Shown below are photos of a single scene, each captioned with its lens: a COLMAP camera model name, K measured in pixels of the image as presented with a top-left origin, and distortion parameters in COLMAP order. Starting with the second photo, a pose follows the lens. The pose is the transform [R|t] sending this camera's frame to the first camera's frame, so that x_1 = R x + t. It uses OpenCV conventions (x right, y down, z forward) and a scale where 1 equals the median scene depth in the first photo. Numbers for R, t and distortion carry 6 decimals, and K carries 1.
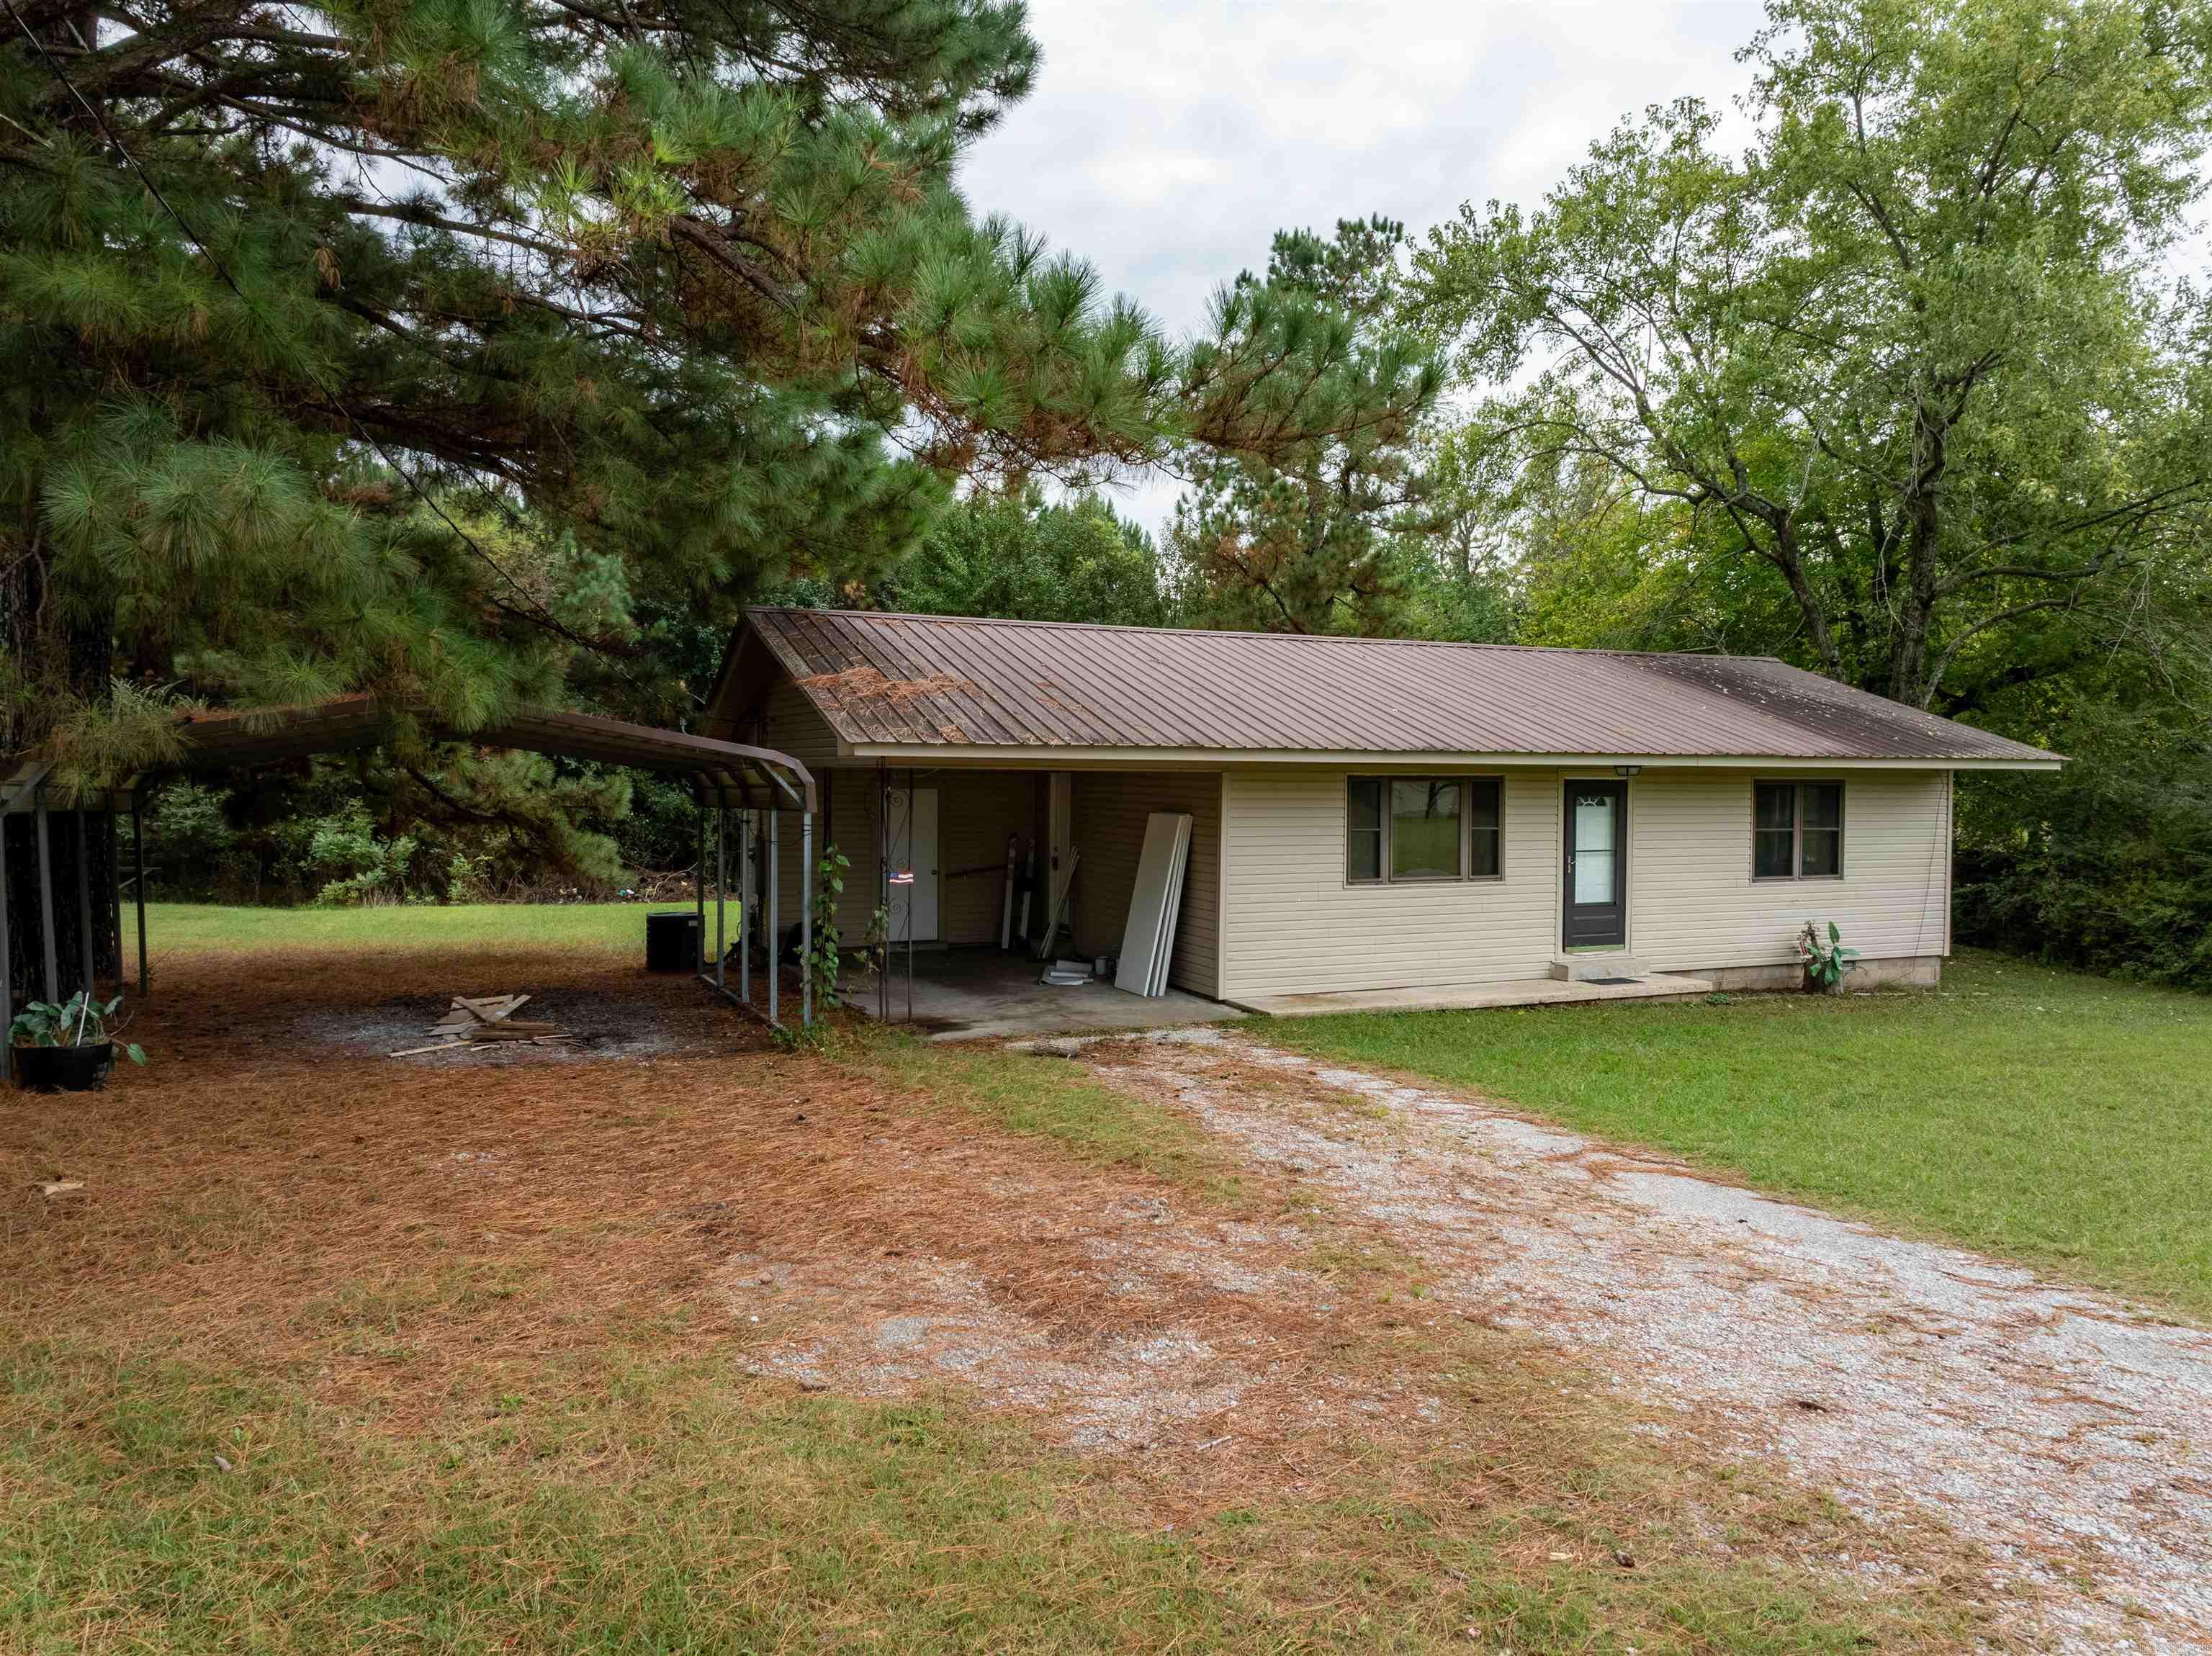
lens RADIAL K [[1549.8, 0, 1122.9], [0, 1549.8, 830.4], [0, 0, 1]] dist [-0.007179, -0.003631]
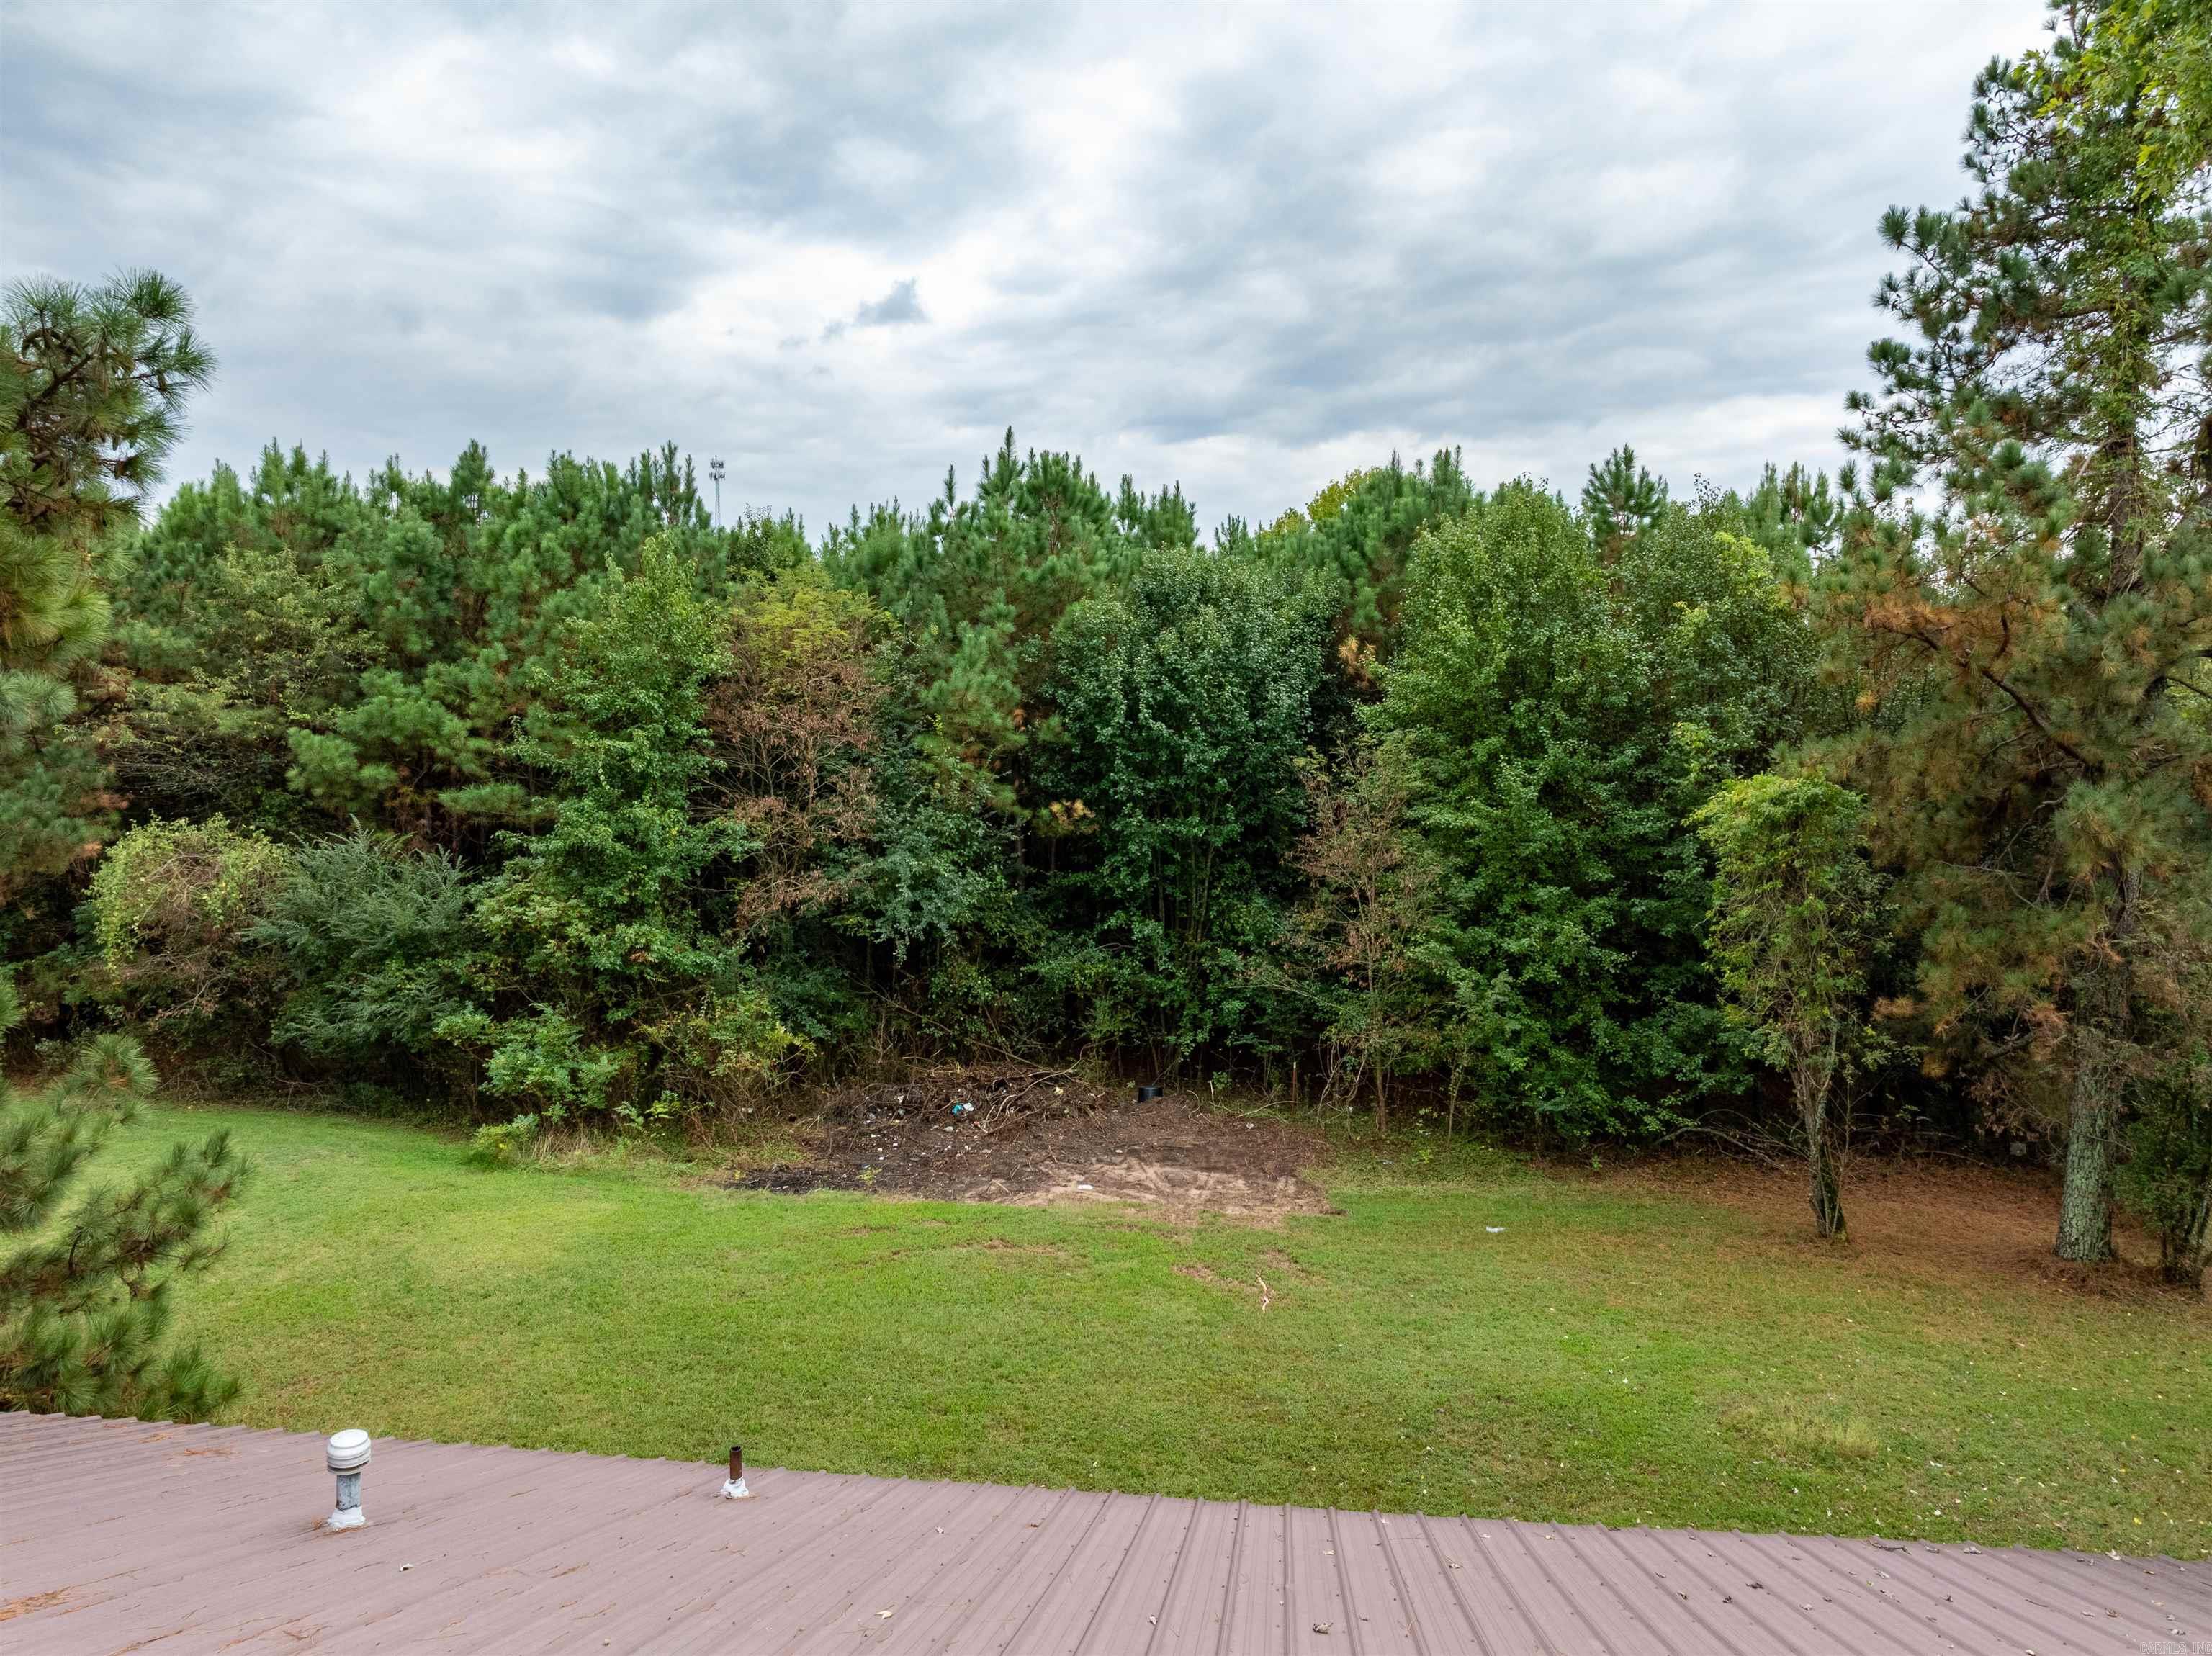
lens RADIAL K [[1549.8, 0, 1117.4], [0, 1549.8, 832.4], [0, 0, 1]] dist [-0.007179, -0.003631]
pose [[0.863767, 0.040638, -0.502251, 0.238717], [-0.023584, 0.998911, 0.040263, -0.282317], [0.503340, -0.022933, 0.863784, 0.975995]]
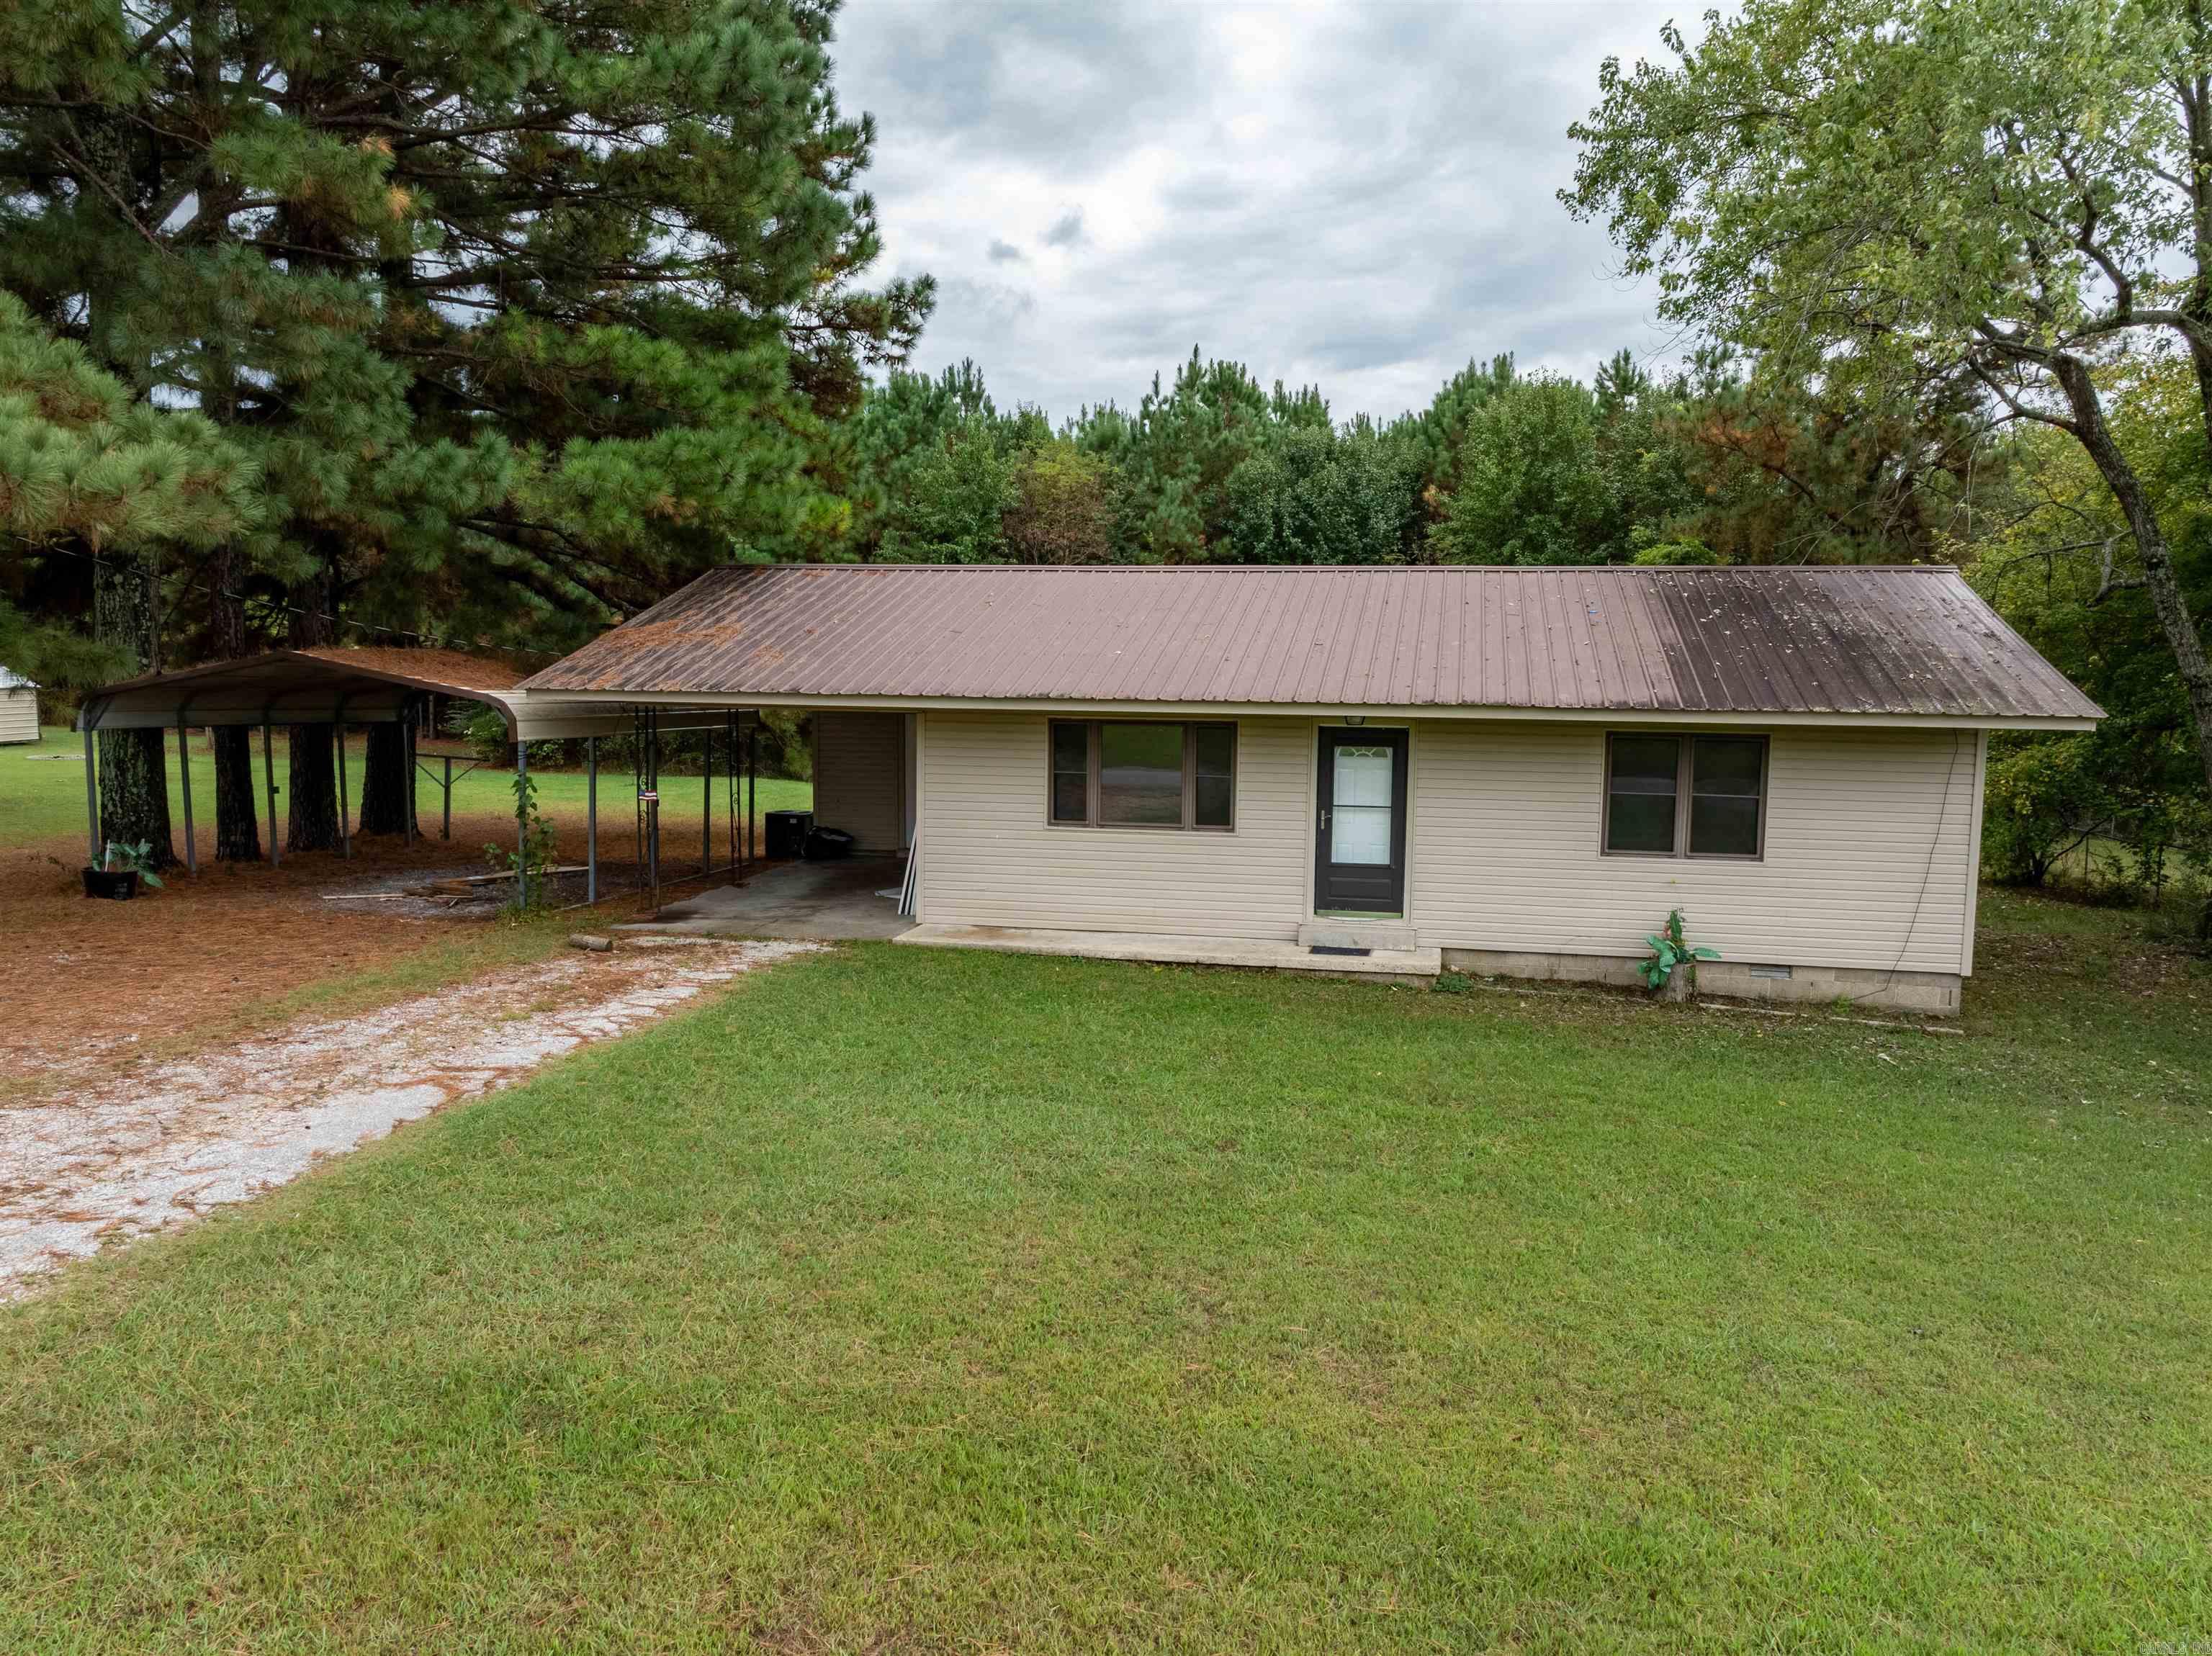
lens RADIAL K [[1549.8, 0, 1124.4], [0, 1549.8, 817.6], [0, 0, 1]] dist [-0.007179, -0.003631]
pose [[0.810080, 0.065124, -0.582691, 0.729485], [-0.028152, 0.996986, 0.072290, -0.043408], [0.585643, -0.042157, 0.809472, 0.182666]]
